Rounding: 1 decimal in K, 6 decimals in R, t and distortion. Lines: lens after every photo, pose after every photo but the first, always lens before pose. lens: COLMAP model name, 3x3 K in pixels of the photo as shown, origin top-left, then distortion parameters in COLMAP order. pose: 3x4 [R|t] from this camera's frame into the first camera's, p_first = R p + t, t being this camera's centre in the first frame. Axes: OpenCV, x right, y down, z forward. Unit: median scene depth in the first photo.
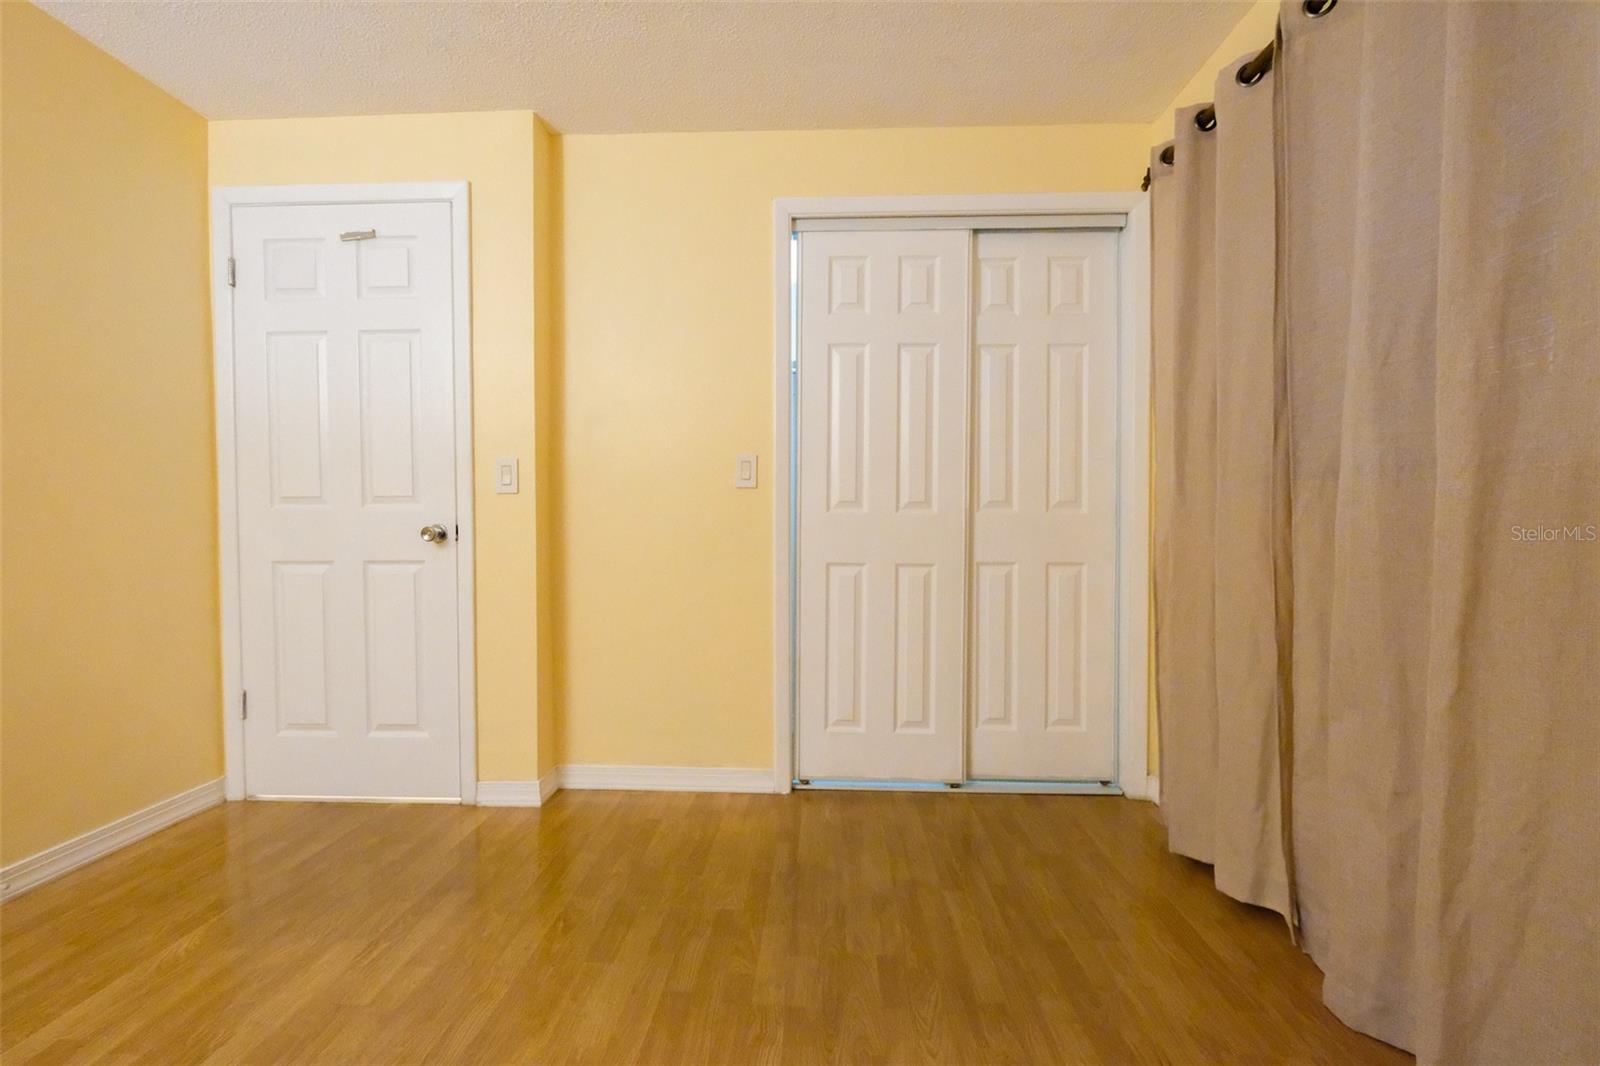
lens RADIAL K [[700.9, 0, 801.3], [0, 700.9, 538.0], [0, 0, 1]] dist [-0.003556, 0.001394]
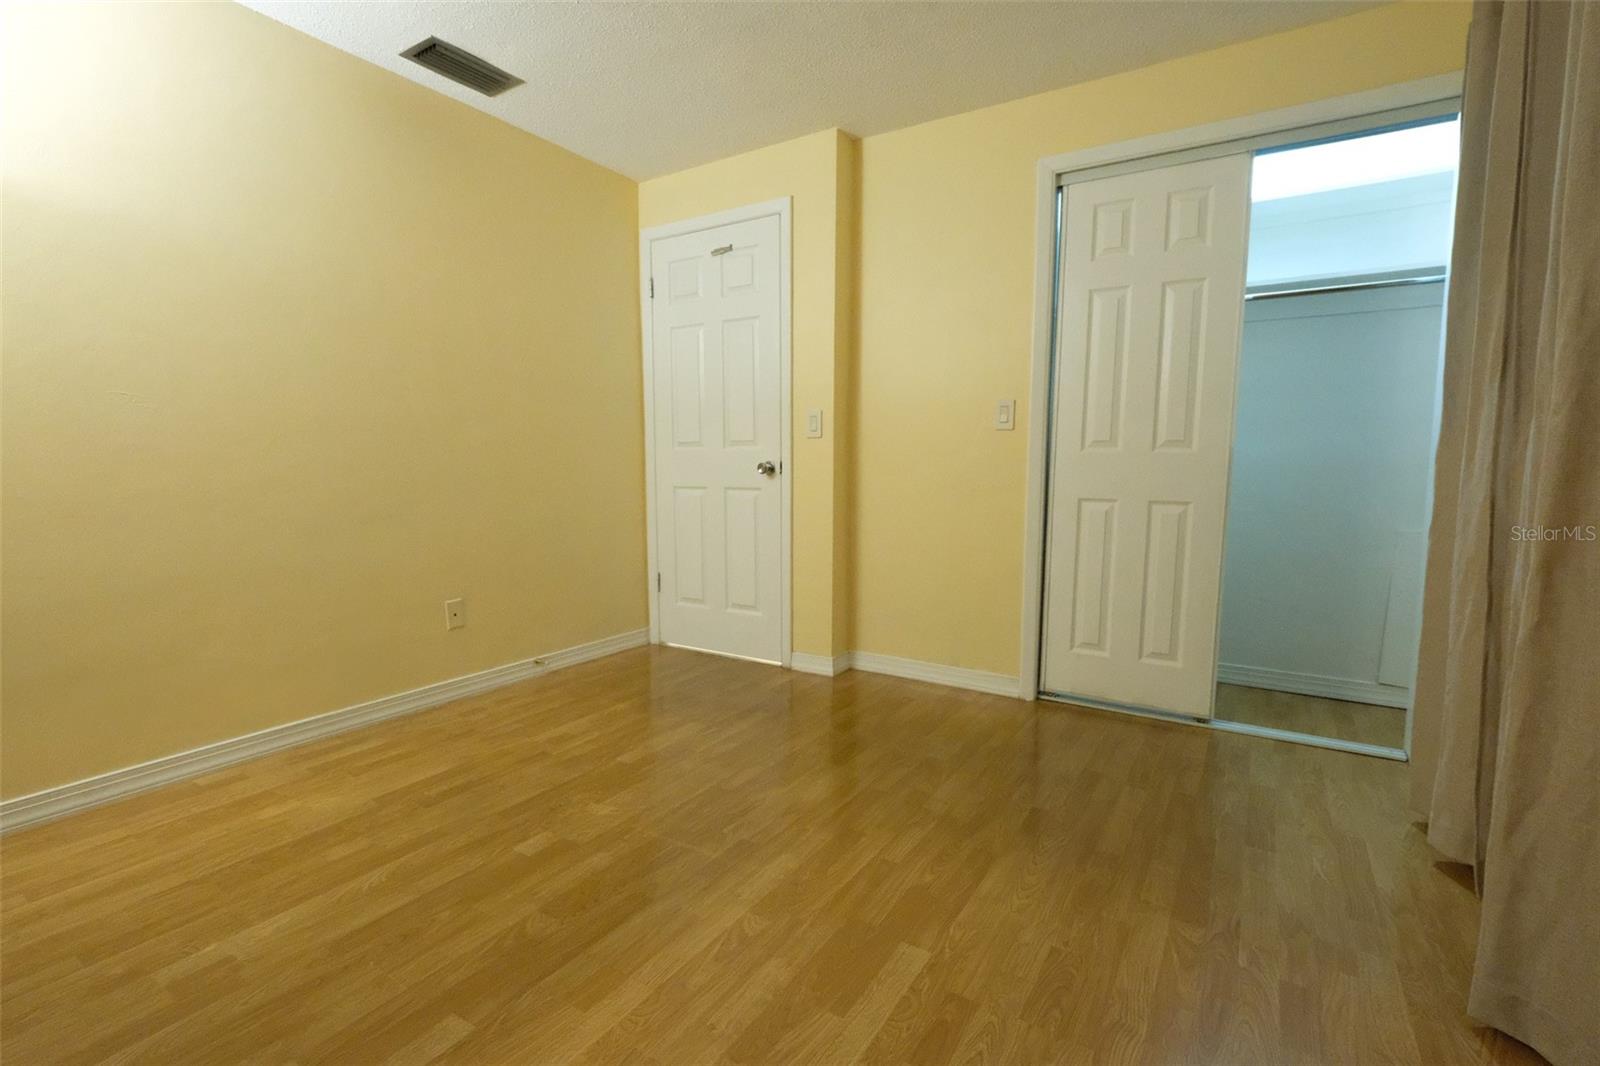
lens RADIAL K [[700.9, 0, 803.2], [0, 700.9, 533.1], [0, 0, 1]] dist [-0.003556, 0.001394]
pose [[0.874694, 0.051717, -0.481908, 0.195880], [-0.013819, 0.996548, 0.081866, 0.006590], [0.484478, -0.064948, 0.872389, -0.156983]]
